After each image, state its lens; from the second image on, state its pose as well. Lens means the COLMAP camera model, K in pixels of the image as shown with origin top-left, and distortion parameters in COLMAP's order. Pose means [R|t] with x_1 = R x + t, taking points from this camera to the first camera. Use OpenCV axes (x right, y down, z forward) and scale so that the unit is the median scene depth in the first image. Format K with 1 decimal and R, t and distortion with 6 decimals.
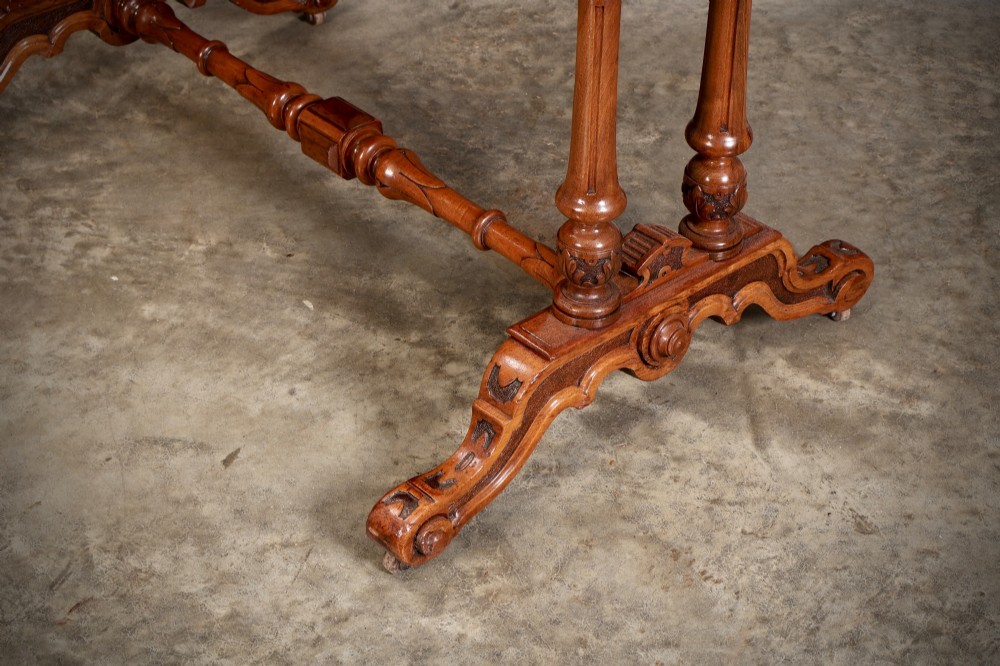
lens RADIAL K [[1926.5, 0, 506.2], [0, 1926.5, 335.0], [0, 0, 1]] dist [0.009753, 0.000000]
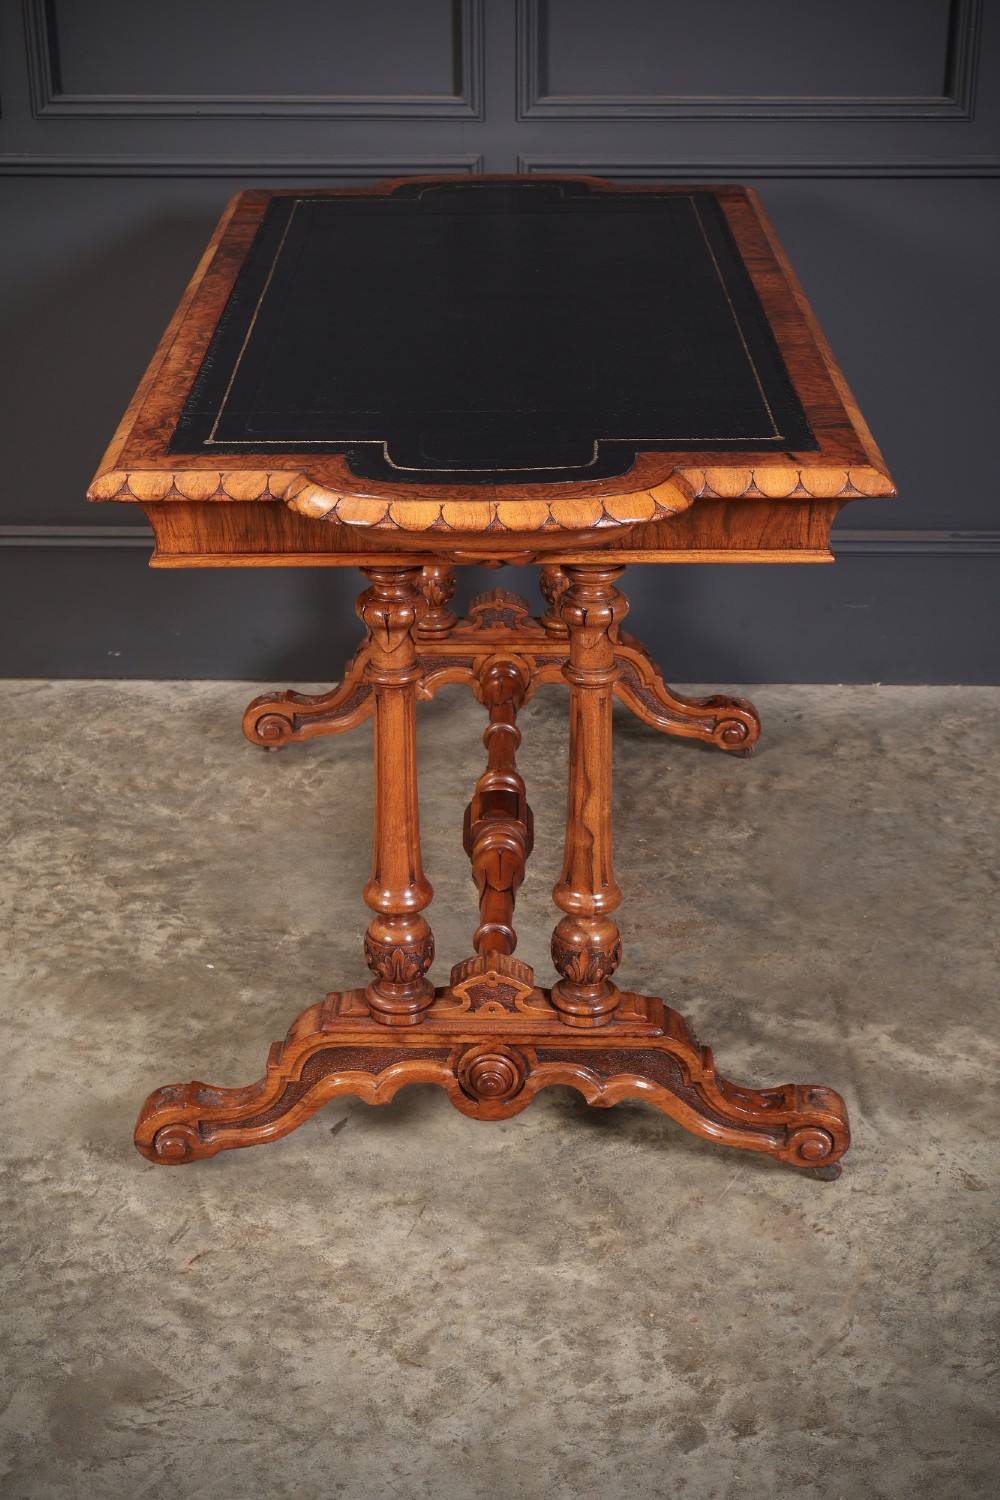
lens RADIAL K [[2372.0, 0, 508.3], [0, 2372.0, 752.2], [0, 0, 1]] dist [0.008266, 0.000000]
pose [[0.999868, -0.009210, -0.013389, -0.032537], [0.006553, 0.982443, -0.186447, 0.092425], [0.014871, 0.186334, 0.982374, -0.222933]]
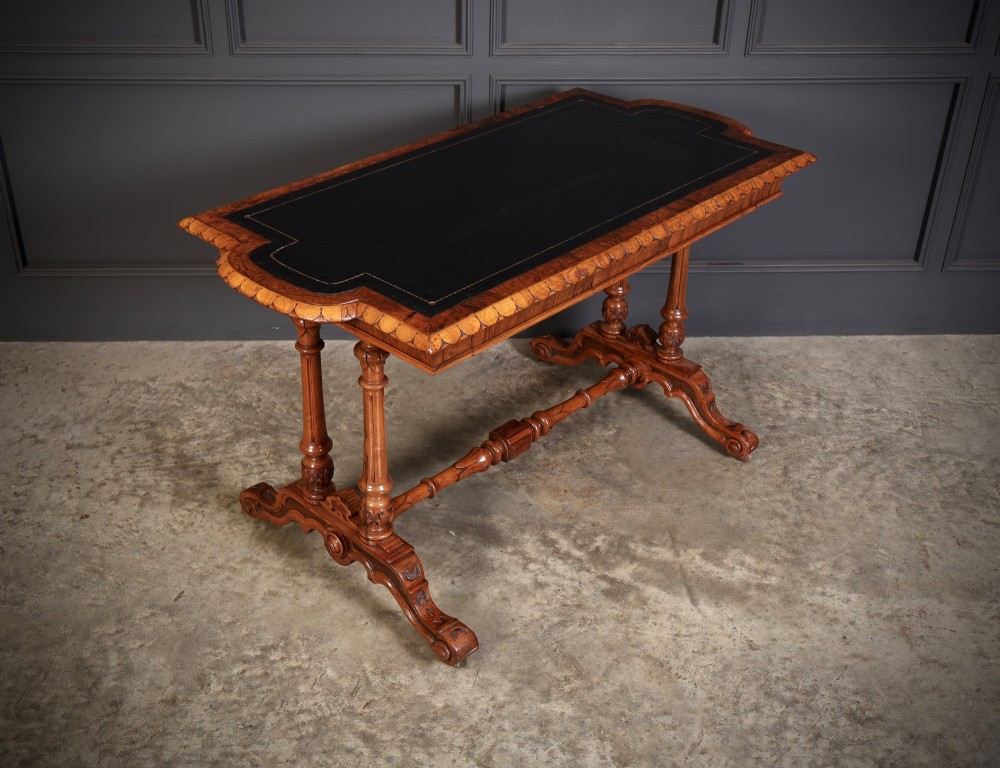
lens RADIAL K [[1170.1, 0, 476.5], [0, 1170.1, 378.5], [0, 0, 1]] dist [0.009664, 0.000000]
pose [[0.998653, -0.027390, 0.044073, -0.125607], [0.030692, 0.996630, -0.076071, -0.080312], [-0.041841, 0.077321, 0.996128, -0.187137]]
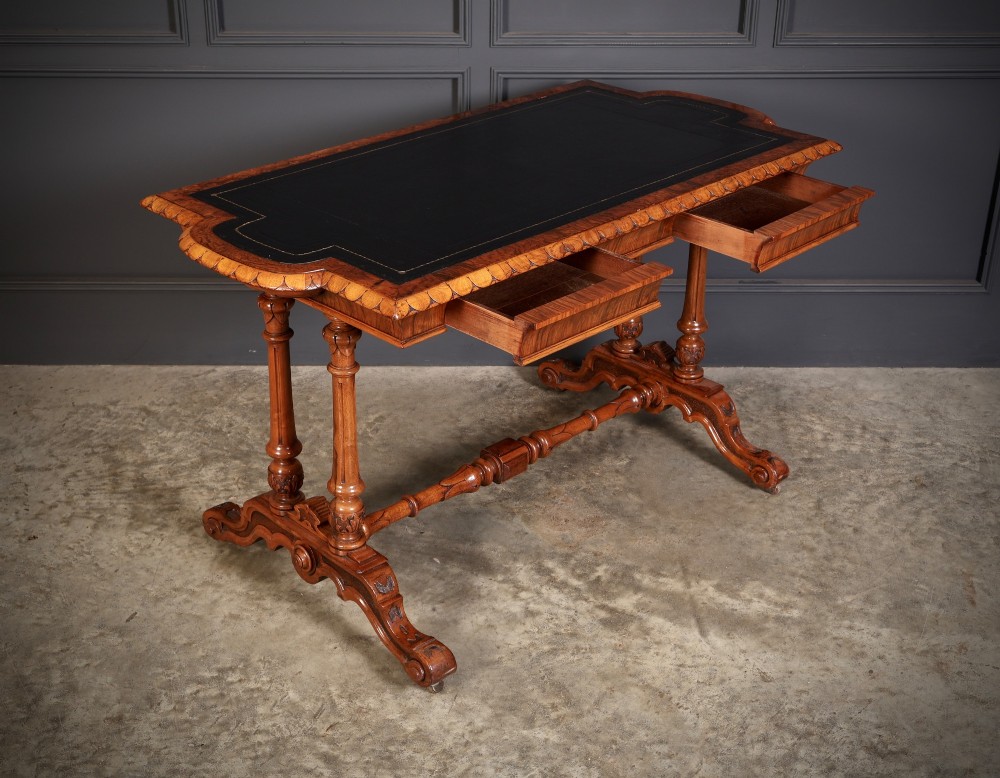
lens RADIAL K [[1428.2, 0, 463.0], [0, 1428.2, 387.6], [0, 0, 1]] dist [0.011371, 0.000000]
pose [[0.999881, -0.014745, 0.004591, -0.082367], [0.015277, 0.987898, -0.154350, 0.029354], [-0.002259, 0.154401, 0.988006, -0.295571]]
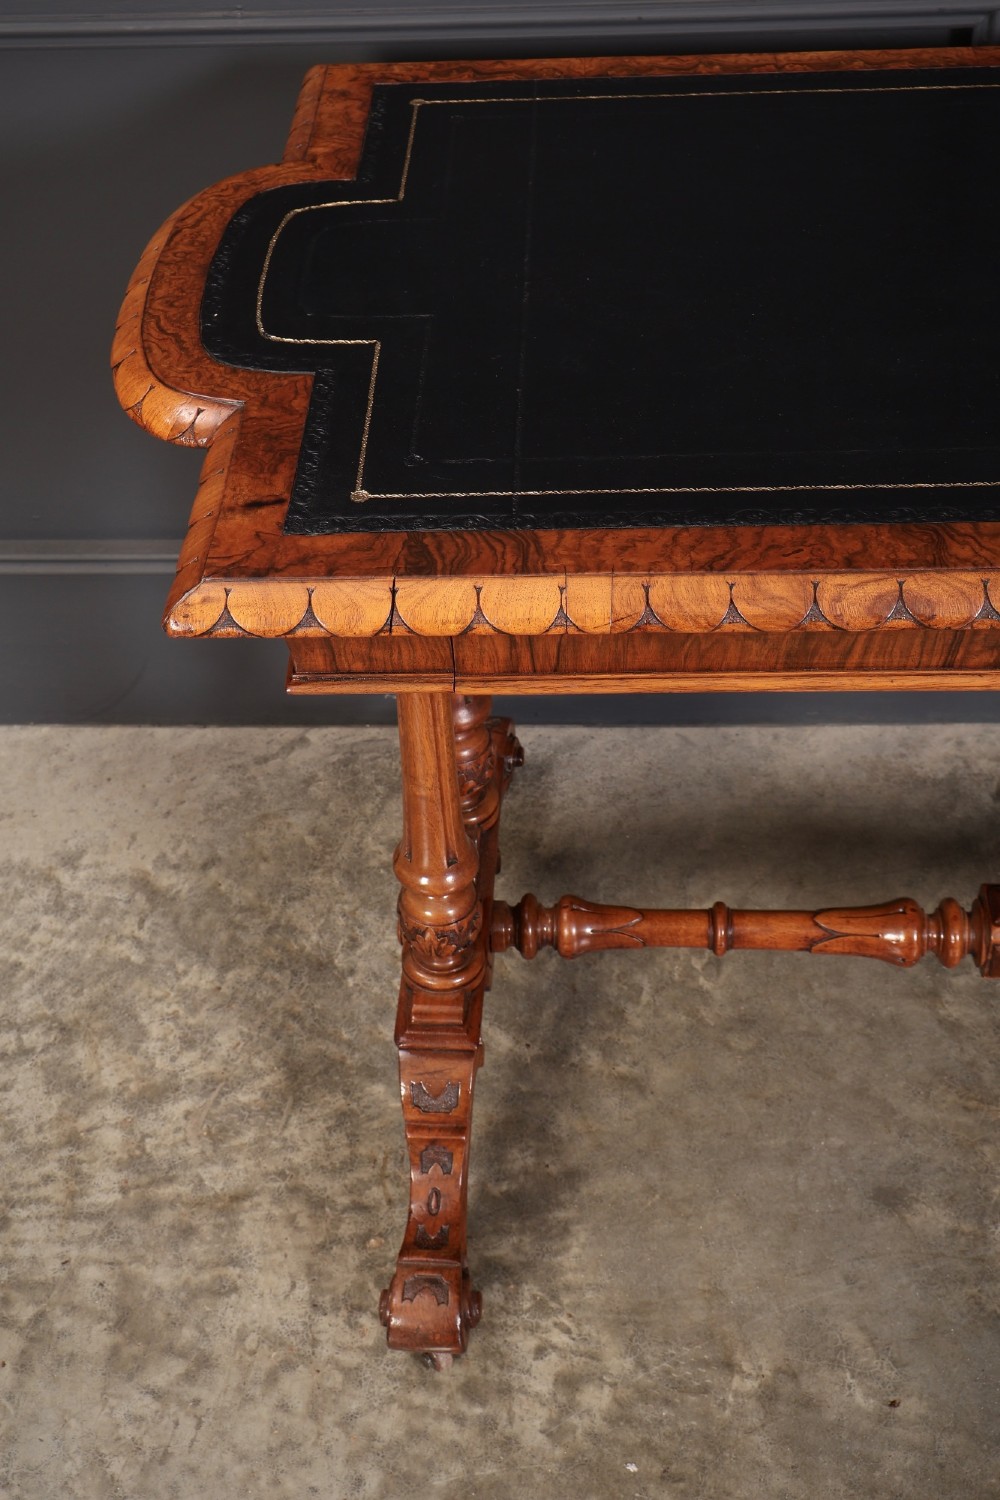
lens RADIAL K [[1886.4, 0, 502.1], [0, 1886.4, 747.9], [0, 0, 1]] dist [0.000013, 0.000000]
pose [[0.997861, -0.017692, -0.062934, -0.205373], [0.024831, 0.993110, 0.114526, -0.342428], [0.060474, -0.115844, 0.991425, 0.413154]]
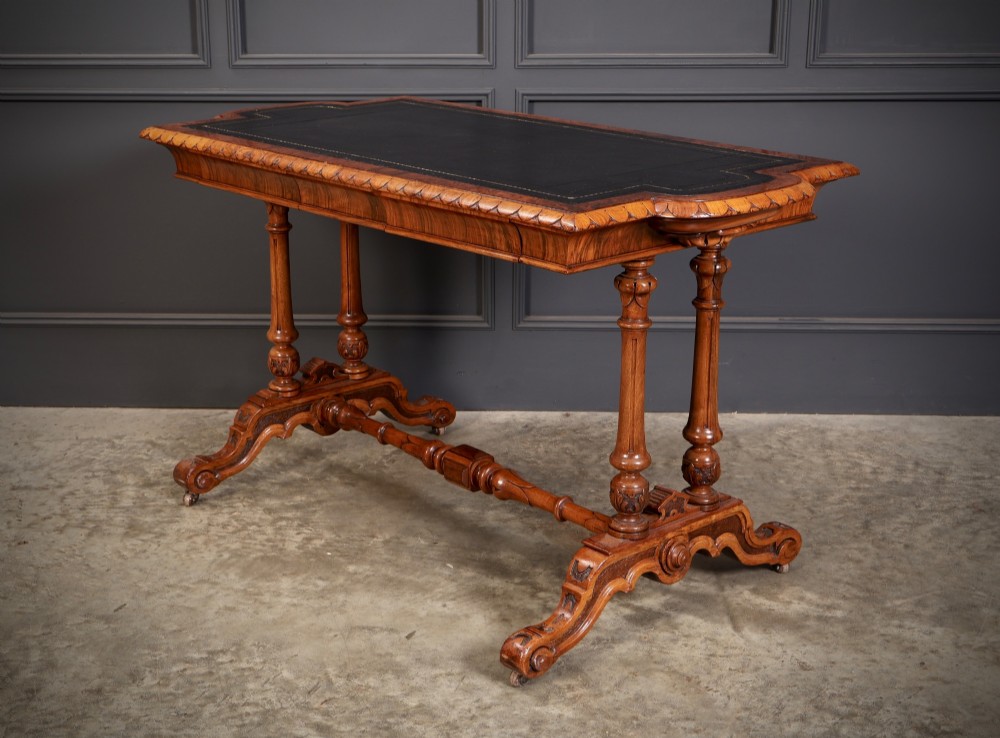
lens RADIAL K [[1518.6, 0, 450.7], [0, 1518.6, 367.1], [0, 0, 1]] dist [0.015394, 0.000000]
pose [[0.999273, -0.008880, -0.037068, -0.053210], [-0.003391, 0.947913, -0.318512, 0.231124], [0.037966, 0.318406, 0.947194, -0.257574]]
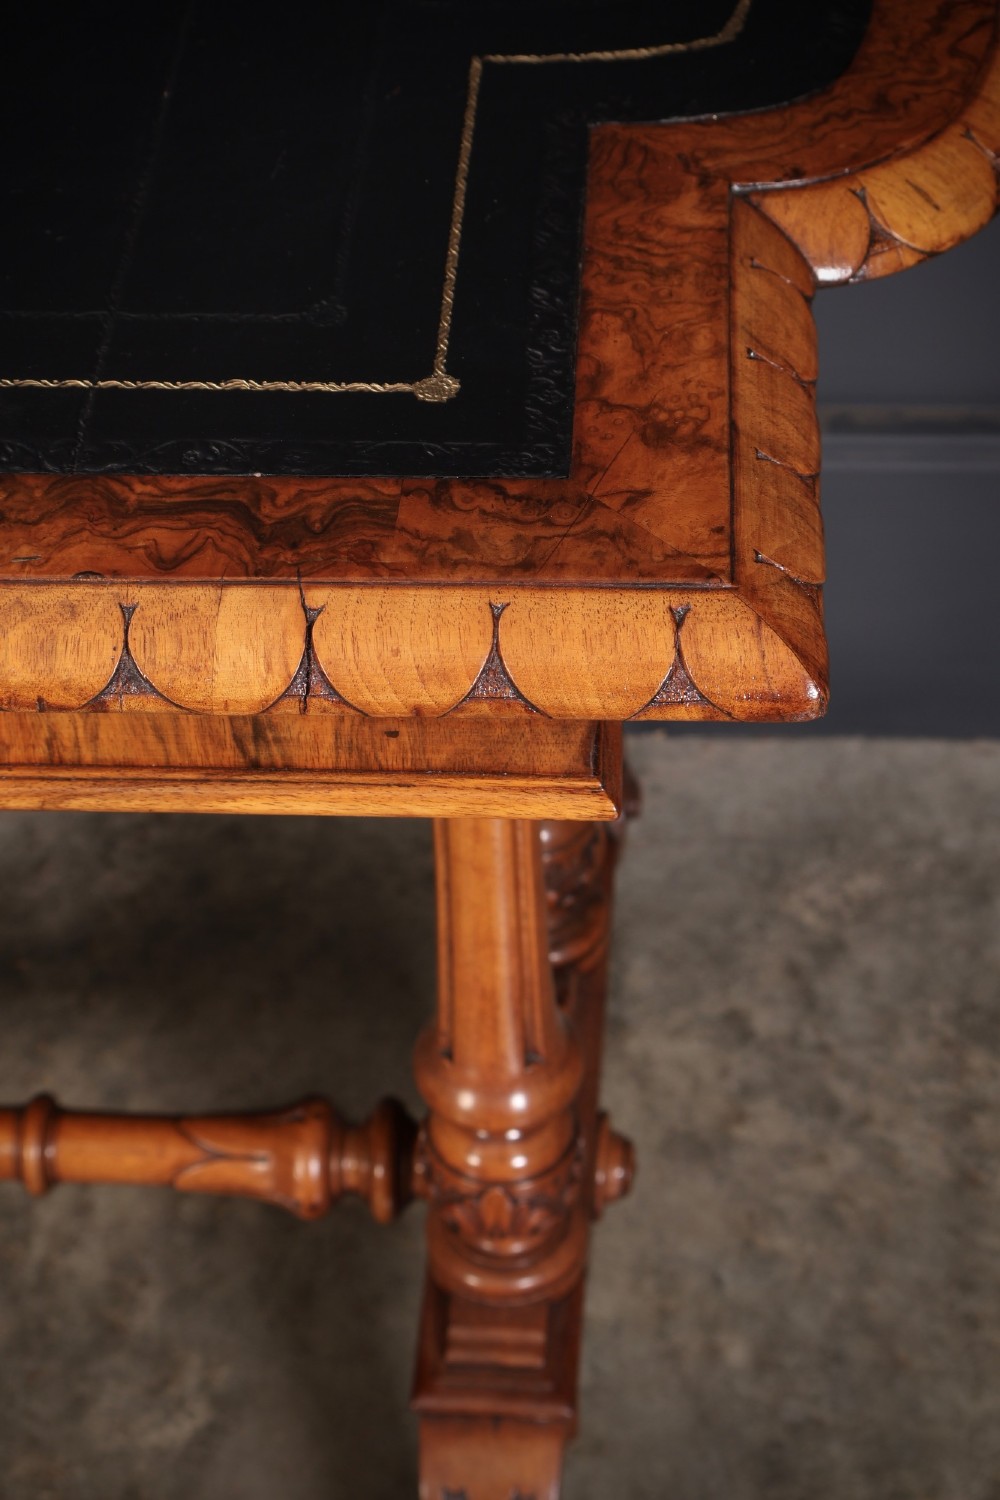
lens RADIAL K [[2871.2, 0, 495.6], [0, 2871.2, 749.3], [0, 0, 1]] dist [-0.030301, 0.000000]
pose [[0.998724, -0.007730, -0.049910, 0.185898], [0.014935, 0.989224, 0.145647, -0.351485], [0.048246, -0.146206, 0.988077, 0.547676]]
